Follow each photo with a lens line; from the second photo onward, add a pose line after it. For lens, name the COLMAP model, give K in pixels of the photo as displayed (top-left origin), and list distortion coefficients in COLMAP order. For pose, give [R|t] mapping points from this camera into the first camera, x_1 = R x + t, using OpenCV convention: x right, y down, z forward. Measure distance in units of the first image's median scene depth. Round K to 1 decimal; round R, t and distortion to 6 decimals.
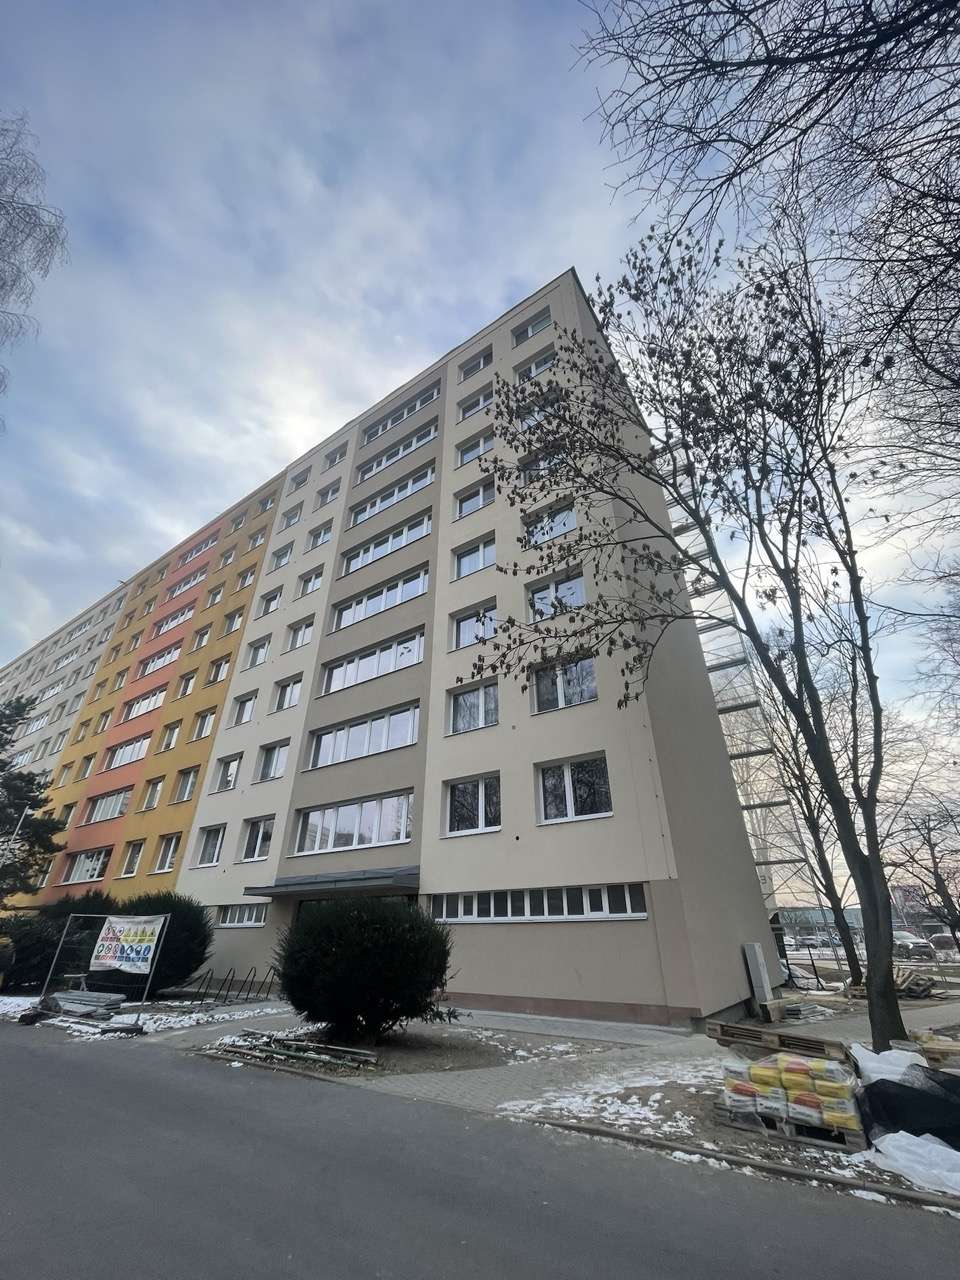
lens RADIAL K [[512.5, 0, 482.0], [0, 512.5, 639.6], [0, 0, 1]] dist [-0.008470, 0.000655]
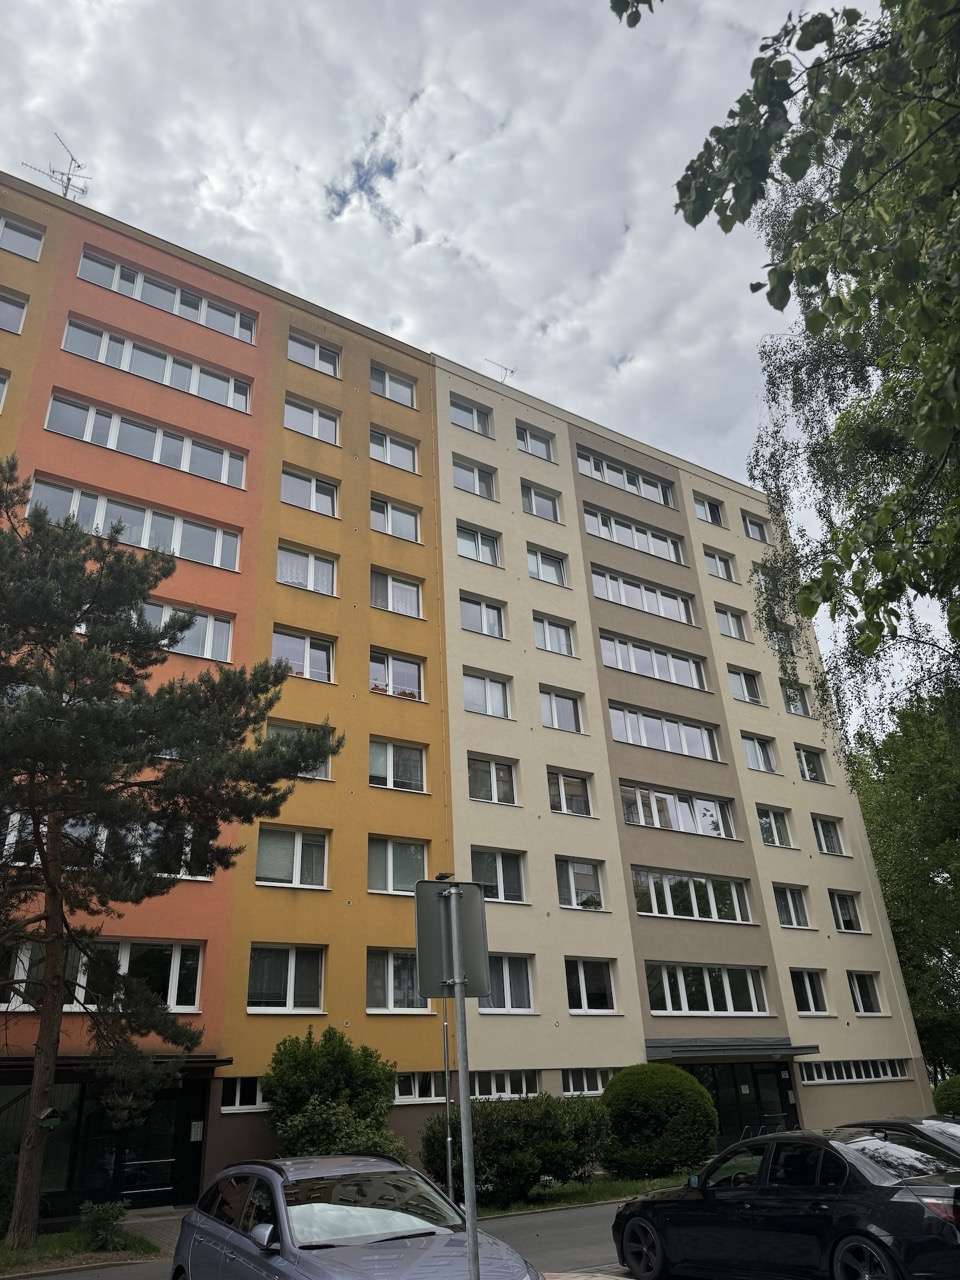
lens RADIAL K [[896.9, 0, 480.5], [0, 896.9, 640.2], [0, 0, 1]] dist [0.006763, 0.001328]
pose [[0.393643, 0.419745, 0.817838, -2.783451], [-0.409346, 0.876631, -0.252893, 0.507992], [-0.823093, -0.235229, 0.516900, 0.816222]]
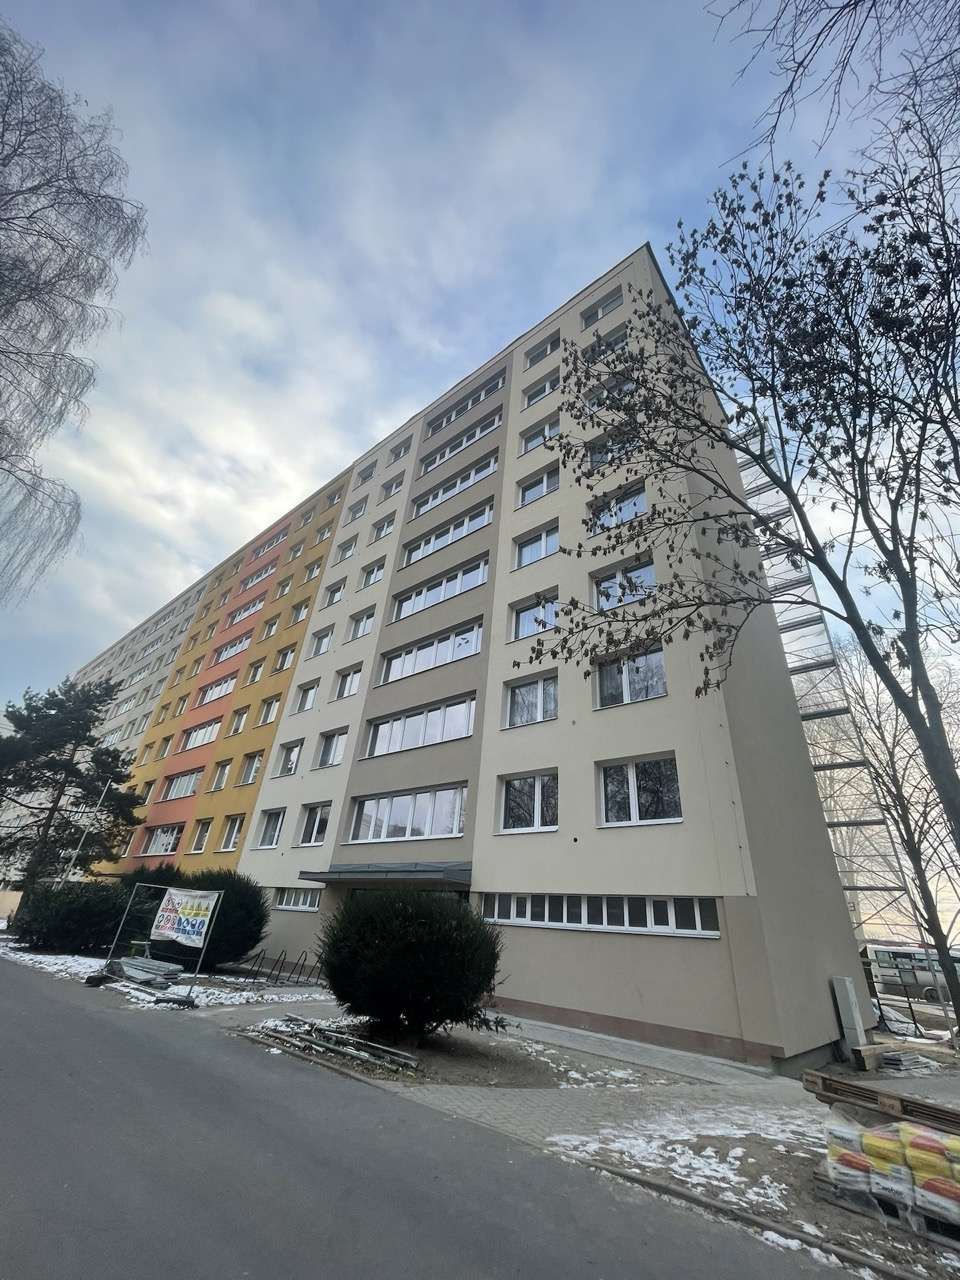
lens RADIAL K [[512.5, 0, 481.4], [0, 512.5, 638.7], [0, 0, 1]] dist [-0.008470, 0.000655]
pose [[0.992691, 0.023433, -0.118388, 0.001036], [-0.023888, 0.999712, -0.002431, 0.027350], [0.118297, 0.005241, 0.992964, 0.049594]]
